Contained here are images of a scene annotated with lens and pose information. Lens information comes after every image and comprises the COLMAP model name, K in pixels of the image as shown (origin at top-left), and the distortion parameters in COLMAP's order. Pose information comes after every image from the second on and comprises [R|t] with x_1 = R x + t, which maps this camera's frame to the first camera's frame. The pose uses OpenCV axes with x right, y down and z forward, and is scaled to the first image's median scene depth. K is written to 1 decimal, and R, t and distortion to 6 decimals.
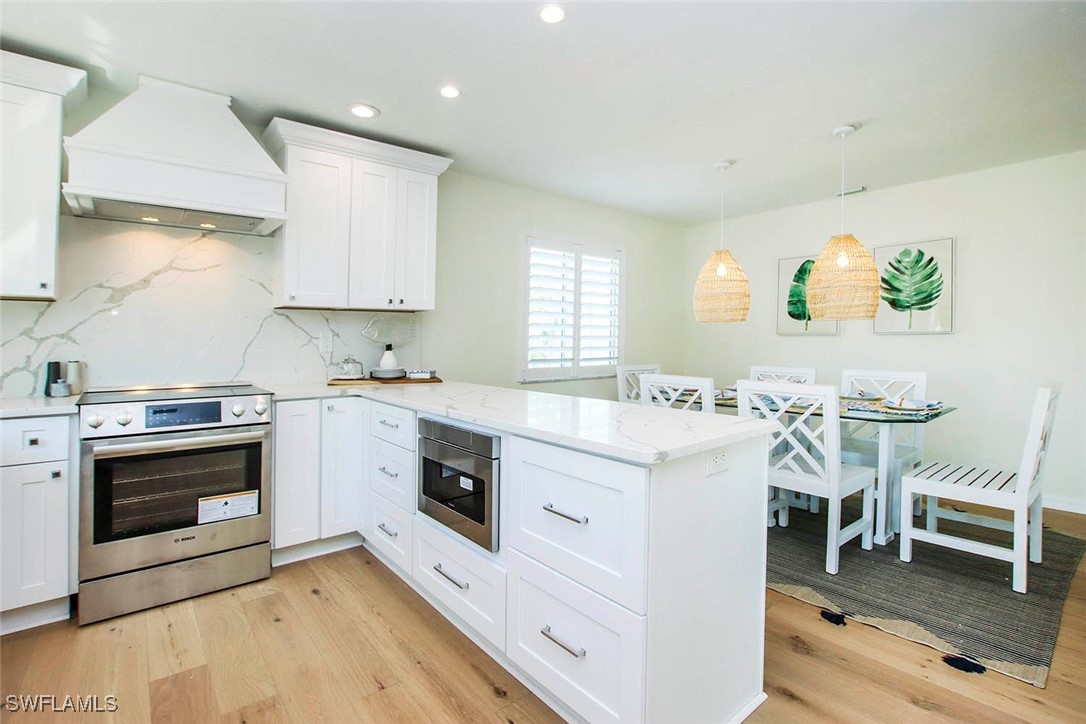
lens RADIAL K [[512.8, 0, 545.1], [0, 512.8, 348.0], [0, 0, 1]] dist [-0.026579, 0.000696]
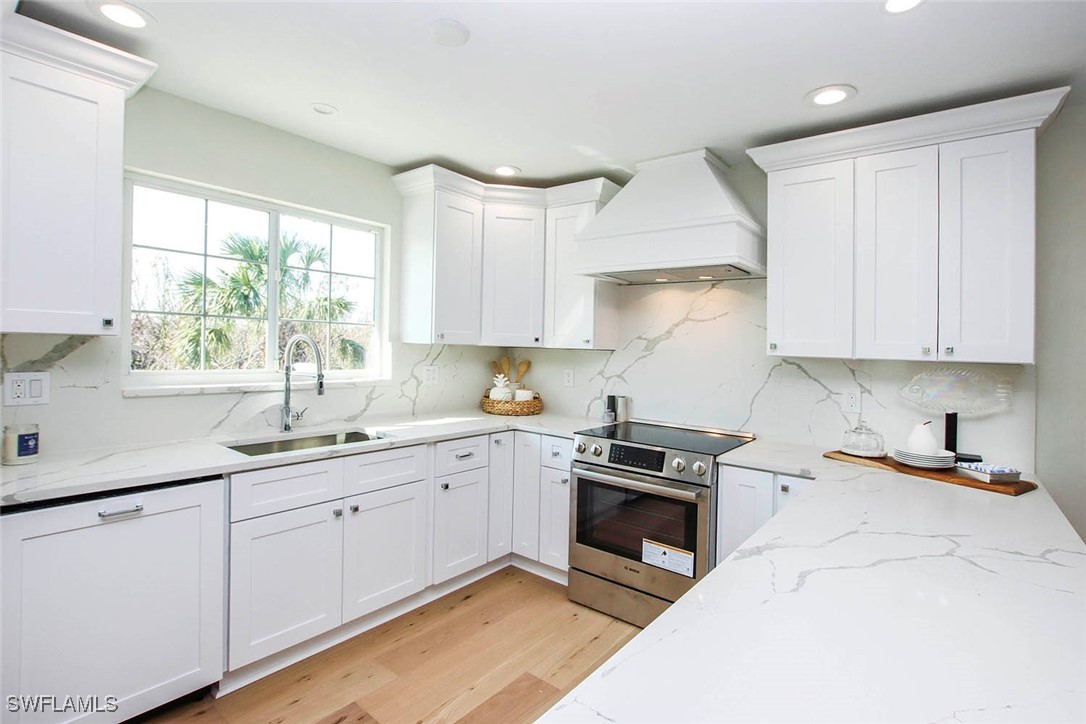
lens RADIAL K [[499.1, 0, 567.1], [0, 499.1, 345.5], [0, 0, 1]] dist [-0.022469, 0.000435]
pose [[0.227599, 0.011495, -0.973687, 0.288412], [-0.057040, 0.998371, -0.001547, -0.095159], [0.972083, 0.055891, 0.227884, 0.558080]]
